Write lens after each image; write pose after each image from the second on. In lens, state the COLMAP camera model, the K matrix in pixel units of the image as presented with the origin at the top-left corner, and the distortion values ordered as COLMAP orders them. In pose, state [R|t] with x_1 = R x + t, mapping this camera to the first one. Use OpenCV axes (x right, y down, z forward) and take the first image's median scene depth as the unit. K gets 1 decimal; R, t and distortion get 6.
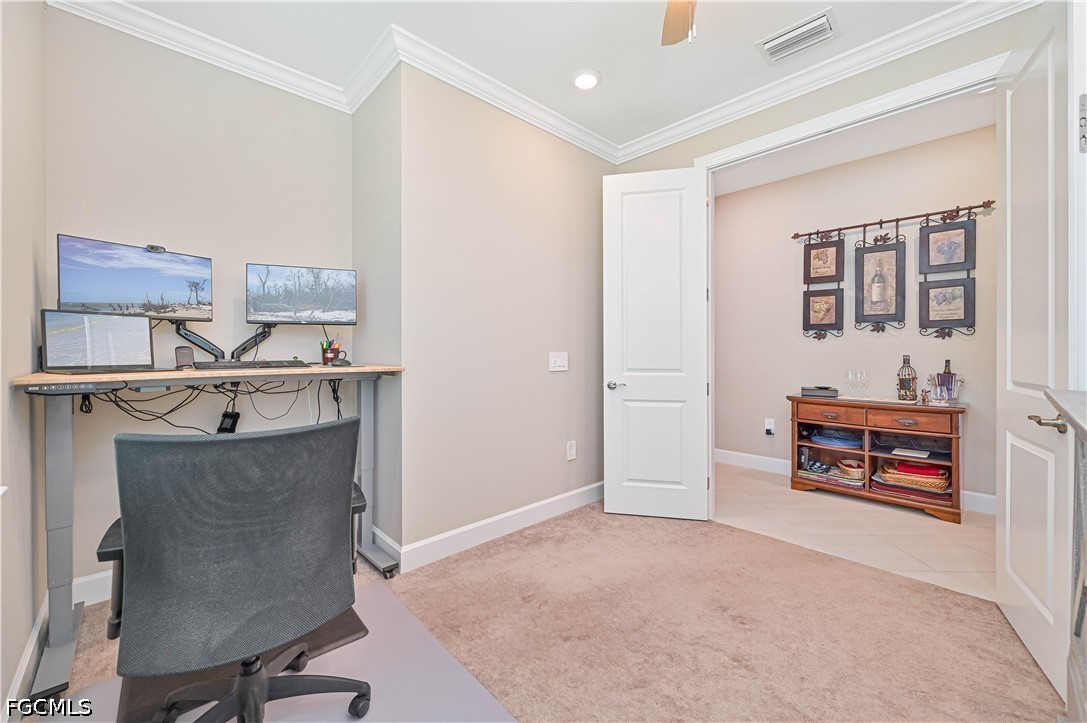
lens RADIAL K [[429.9, 0, 534.6], [0, 429.9, 355.0], [0, 0, 1]] dist [-0.003075, -0.000092]
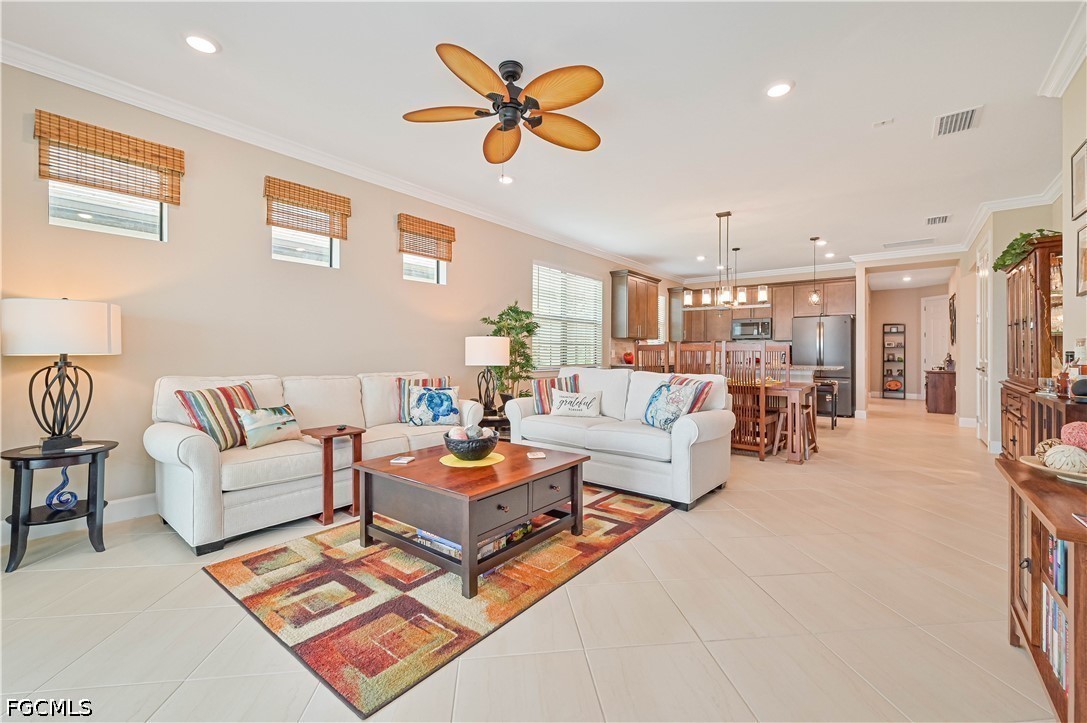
lens RADIAL K [[451.4, 0, 545.4], [0, 451.4, 351.6], [0, 0, 1]] dist [0.000648, -0.000126]
pose [[0.156246, -0.010853, -0.987659, 2.894451], [-0.013950, 0.999816, -0.013193, 0.055611], [0.987620, 0.015839, 0.156066, -1.602157]]
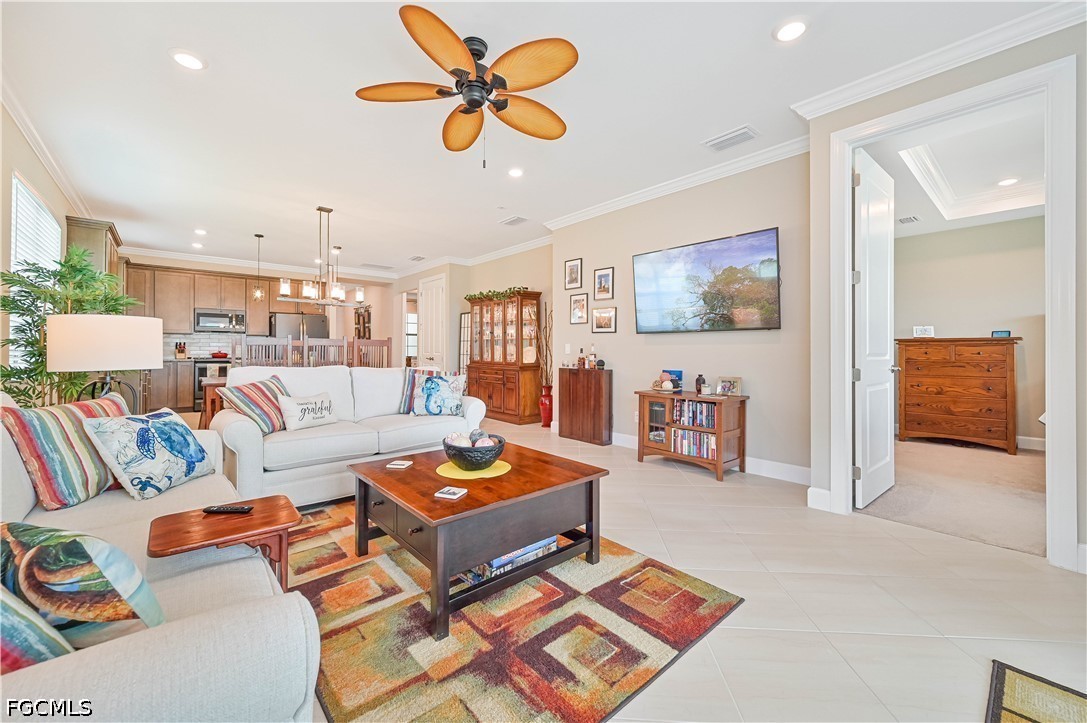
lens RADIAL K [[429.9, 0, 552.1], [0, 429.9, 347.3], [0, 0, 1]] dist [-0.003075, -0.000092]
pose [[0.999916, -0.003369, -0.012476, 2.263409], [0.003116, 0.999790, -0.020242, 0.062135], [0.012541, 0.020202, 0.999717, -2.225623]]
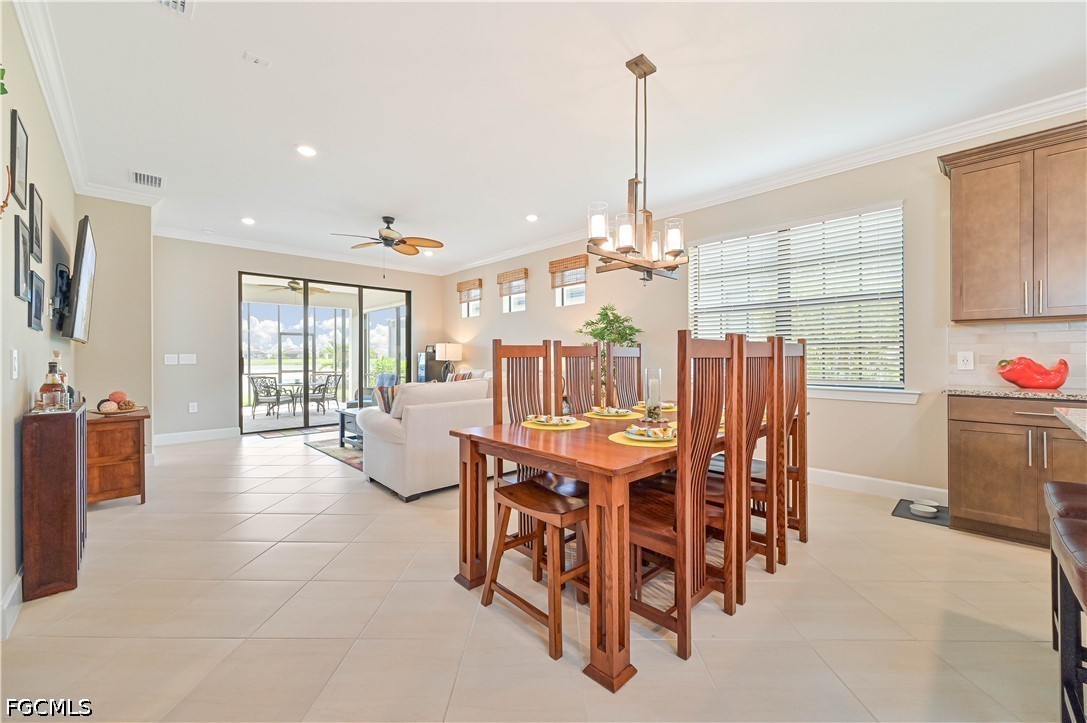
lens RADIAL K [[429.9, 0, 548.7], [0, 429.9, 356.0], [0, 0, 1]] dist [-0.003075, -0.000092]
pose [[-0.999561, -0.003825, -0.029384, 1.624396], [-0.004137, 0.999935, 0.010586, 0.016237], [0.029342, 0.010703, -0.999512, -0.058136]]
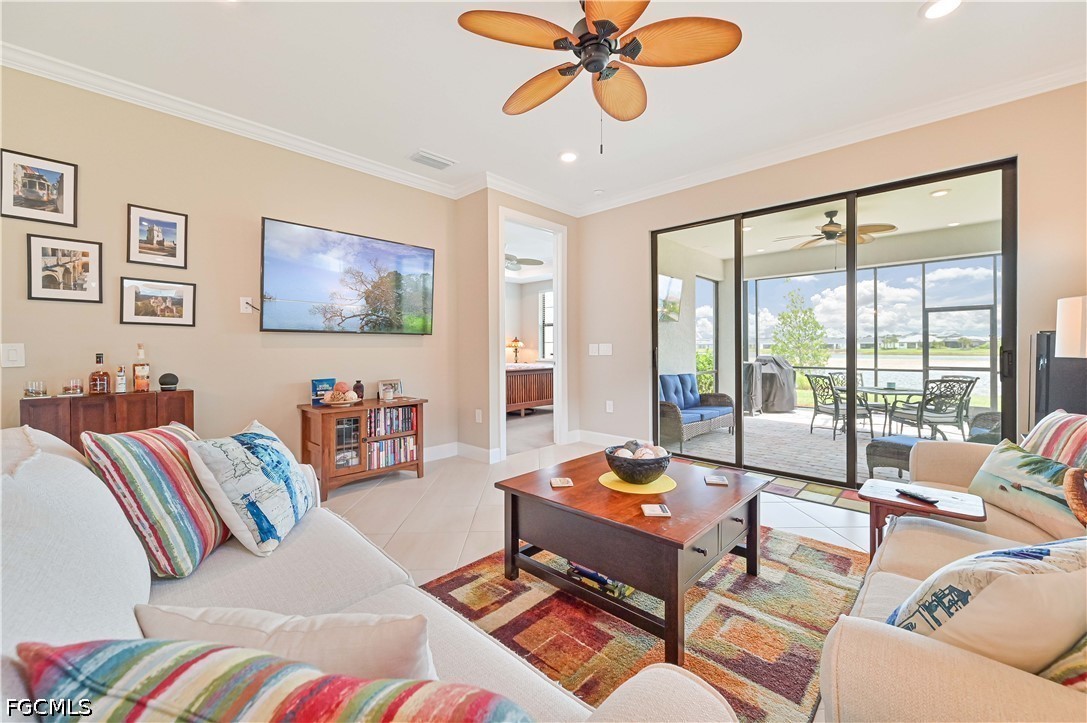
lens RADIAL K [[429.9, 0, 544.7], [0, 429.9, 350.1], [0, 0, 1]] dist [-0.003075, -0.000092]
pose [[-0.071425, -0.011829, 0.997376, 1.557011], [0.015414, 0.999797, 0.012962, 0.031731], [-0.997327, 0.016299, -0.071228, -1.433963]]
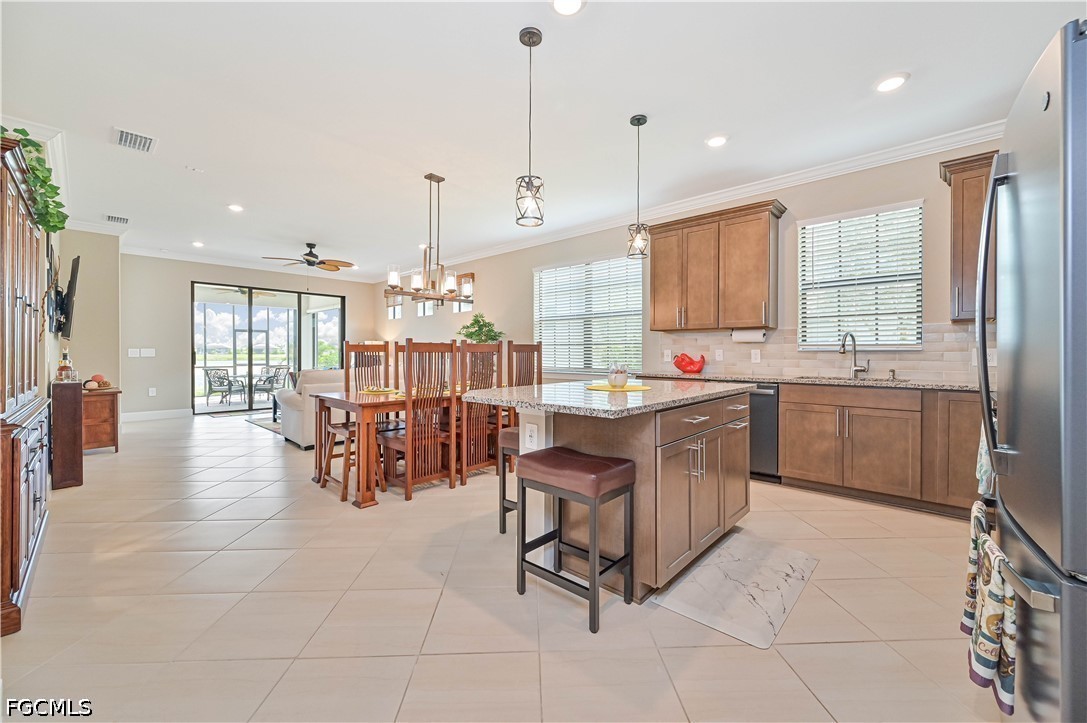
lens RADIAL K [[429.9, 0, 547.9], [0, 429.9, 354.7], [0, 0, 1]] dist [-0.003075, -0.000092]
pose [[-0.996381, -0.008449, -0.084584, 1.244719], [-0.009752, 0.999840, 0.015003, 0.011429], [0.084444, 0.015774, -0.996303, 0.438369]]
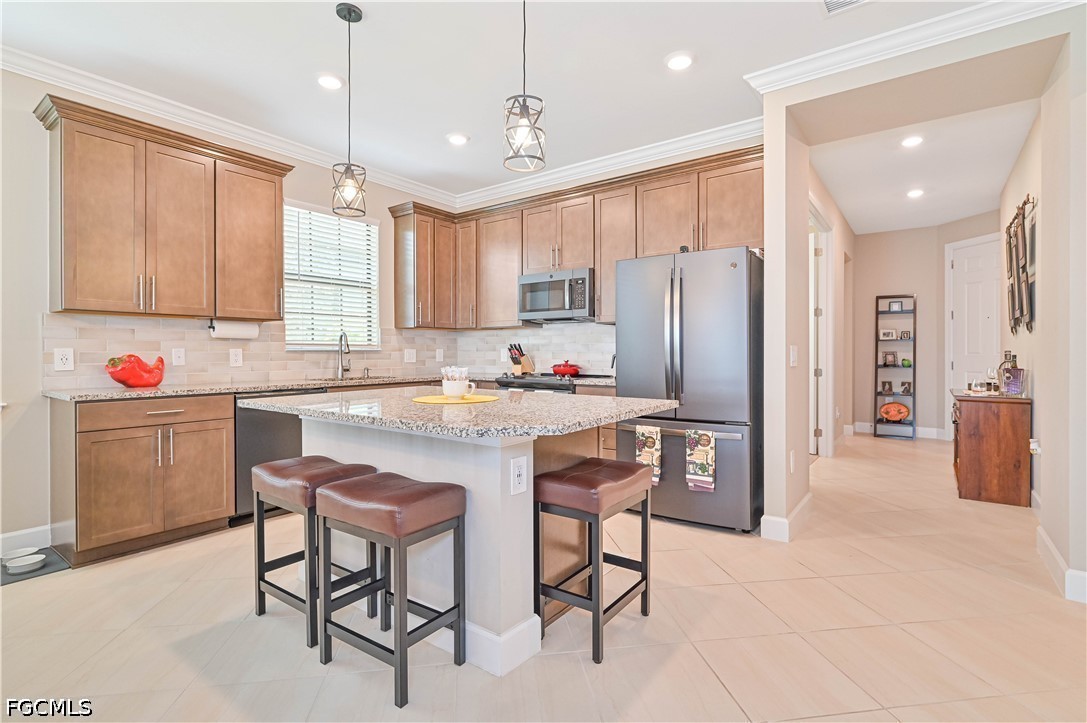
lens RADIAL K [[520.6, 0, 547.5], [0, 520.6, 354.3], [0, 0, 1]] dist [0.001177, -0.000809]
pose [[0.195761, -0.003753, -0.980644, 1.752036], [-0.007262, 0.999960, -0.005277, 0.022055], [0.980625, 0.008154, 0.195726, -0.291973]]
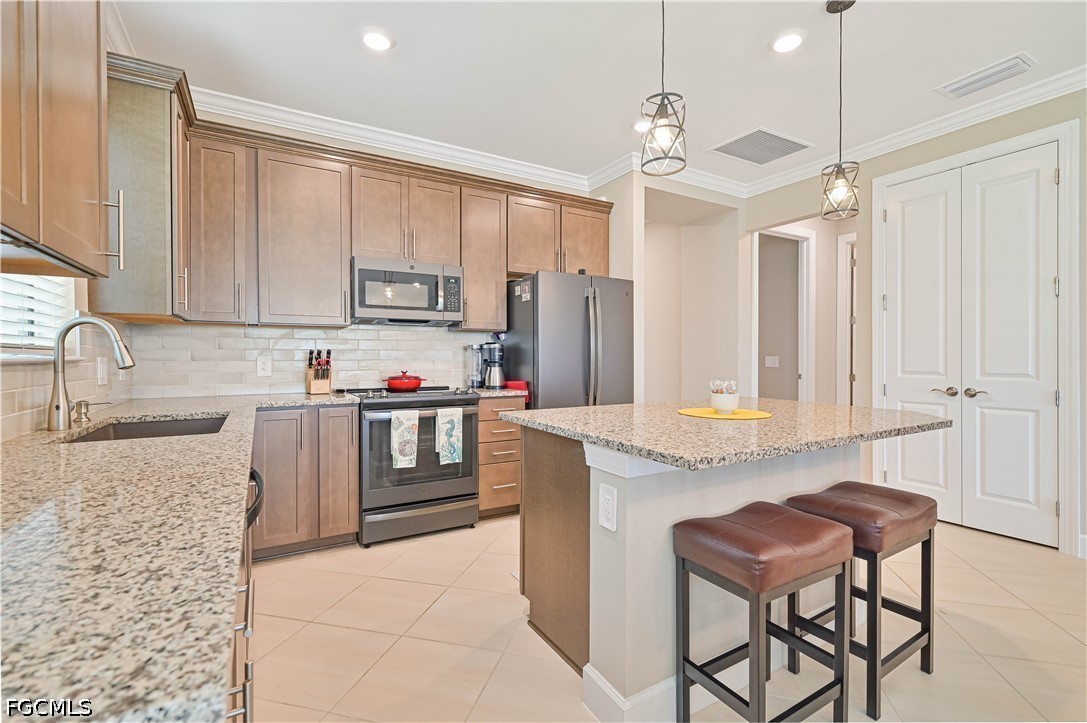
lens RADIAL K [[479.8, 0, 548.3], [0, 479.8, 358.6], [0, 0, 1]] dist [0.004617, 0.000059]
pose [[0.978196, -0.005862, -0.207603, 0.979292], [0.004855, 0.999974, -0.005359, 0.011051], [0.207629, 0.004234, 0.978198, -0.891205]]
